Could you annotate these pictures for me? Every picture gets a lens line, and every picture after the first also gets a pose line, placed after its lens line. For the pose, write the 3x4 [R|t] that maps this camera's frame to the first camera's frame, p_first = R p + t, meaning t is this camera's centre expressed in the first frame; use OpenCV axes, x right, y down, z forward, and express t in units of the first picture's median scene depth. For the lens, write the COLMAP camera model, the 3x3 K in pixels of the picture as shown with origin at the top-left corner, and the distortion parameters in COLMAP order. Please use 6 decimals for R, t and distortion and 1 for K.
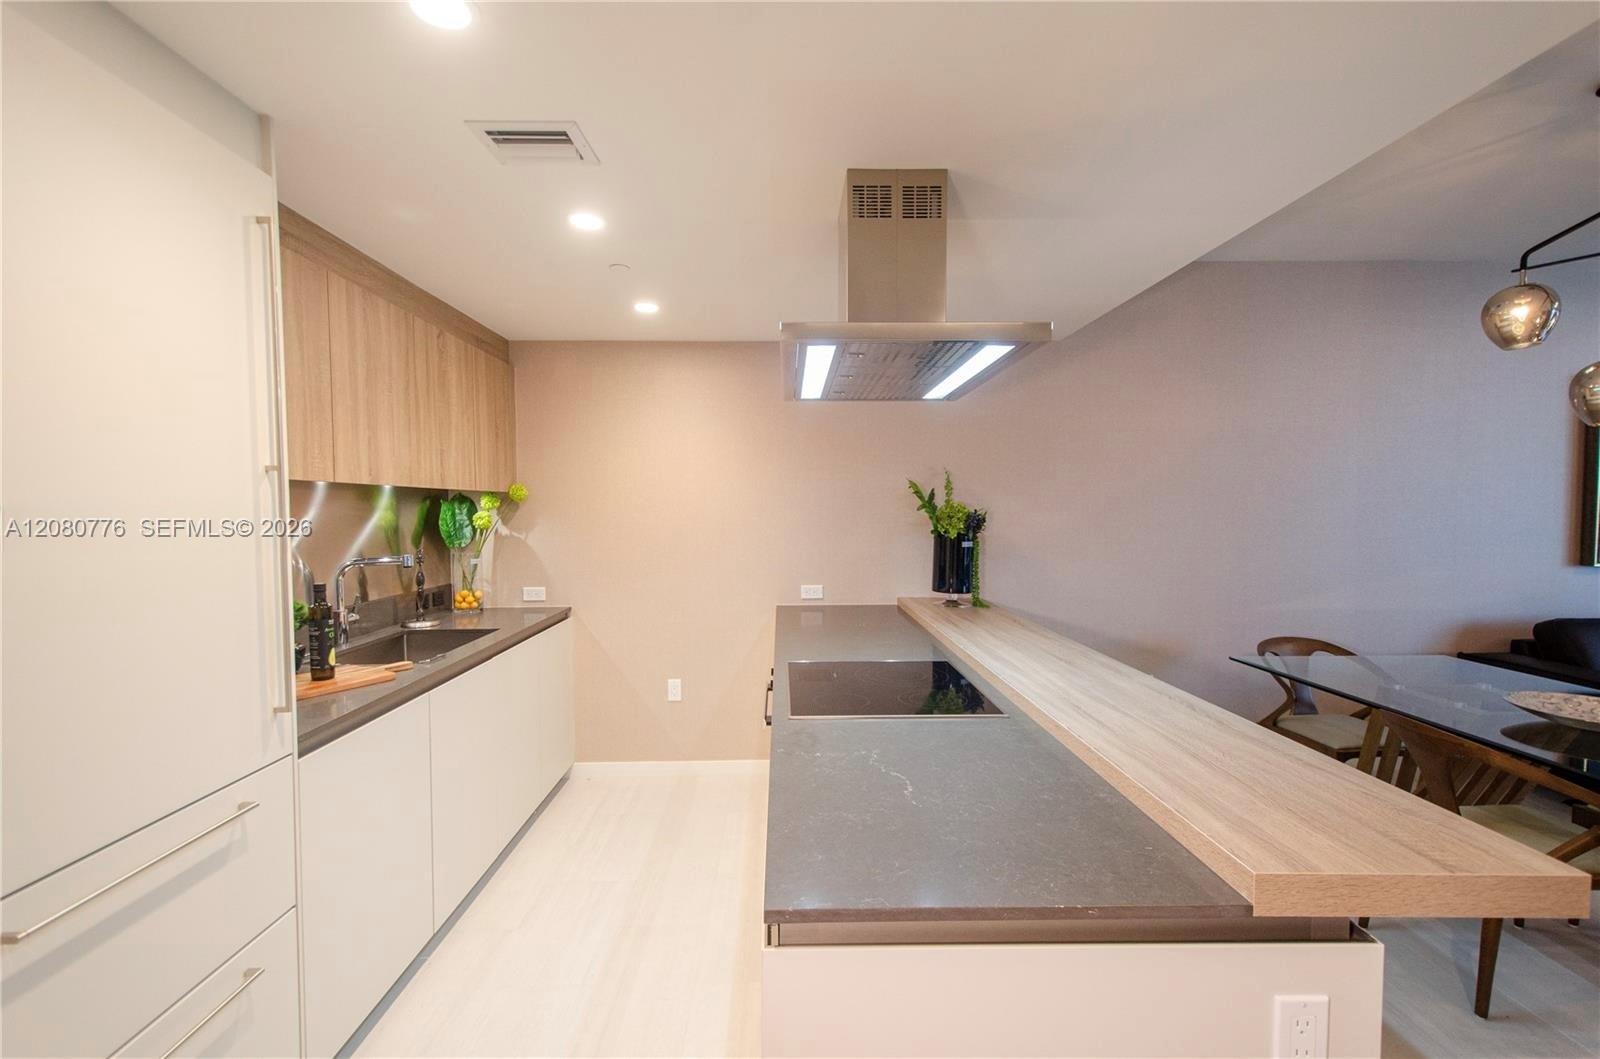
lens RADIAL K [[694.4, 0, 789.4], [0, 694.4, 536.0], [0, 0, 1]] dist [0.020815, -0.016024]
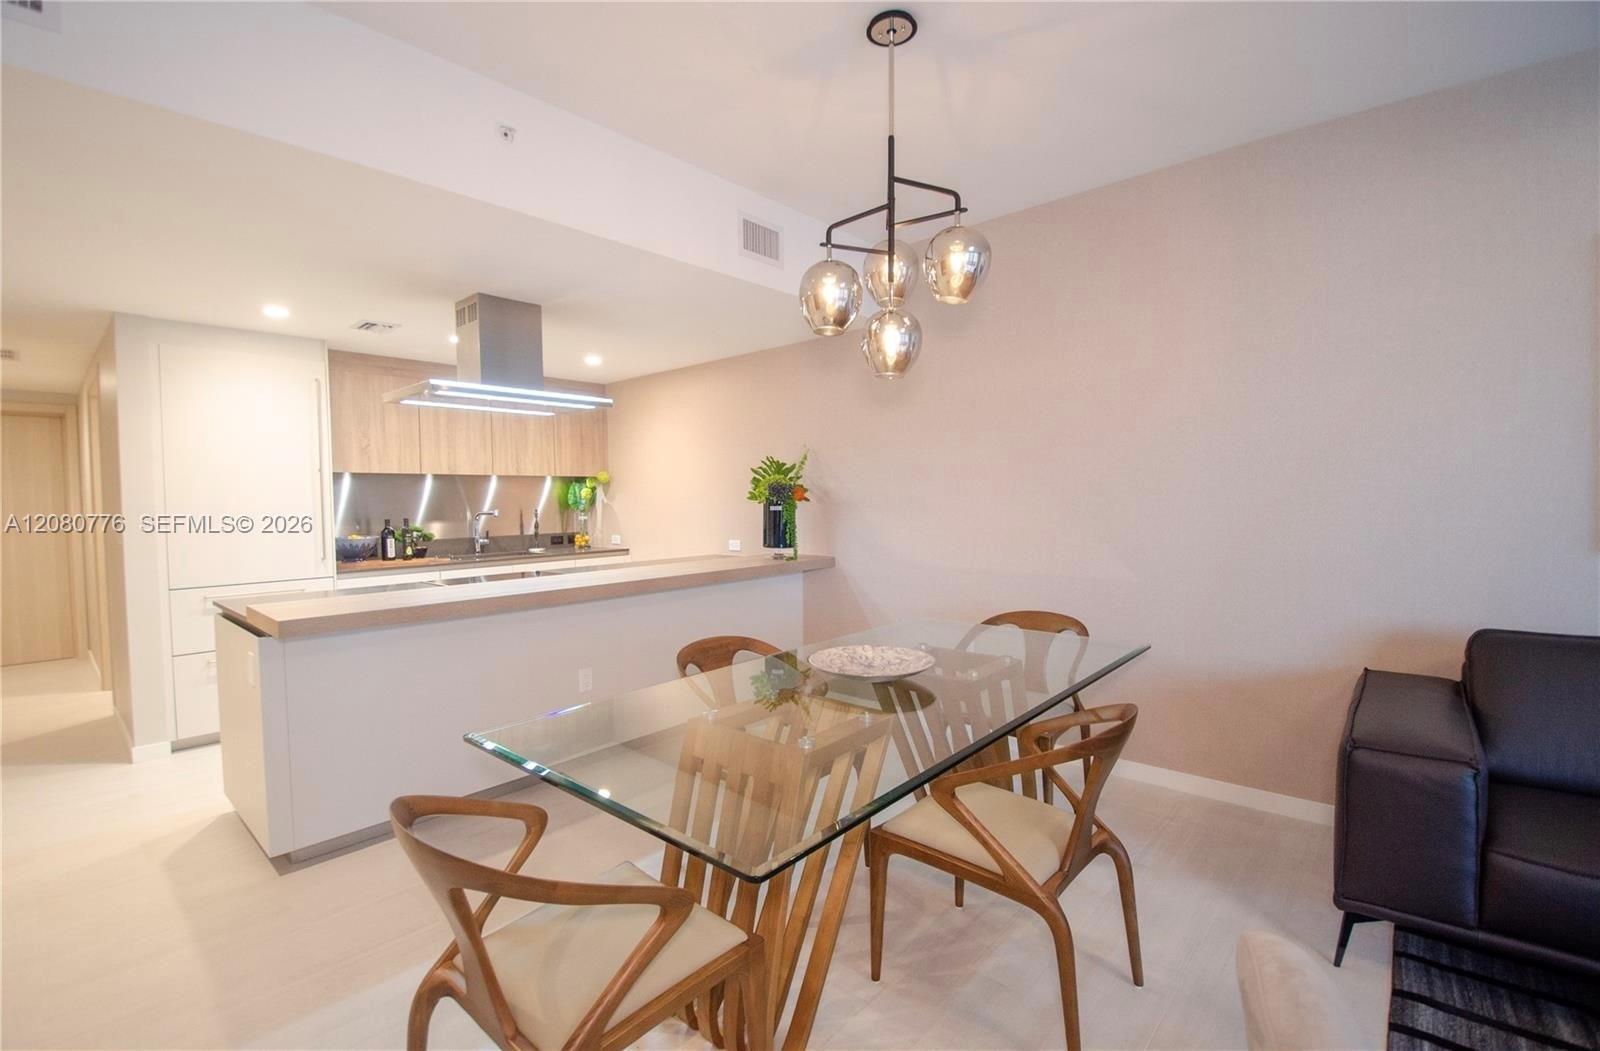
lens RADIAL K [[694.2, 0, 800.0], [0, 694.2, 525.5], [0, 0, 1]] dist [-0.000079, -0.000011]
pose [[0.743272, 0.022540, -0.668609, 1.095596], [-0.017516, 0.999745, 0.014231, 0.022228], [0.668760, 0.001134, 0.743478, 0.101749]]
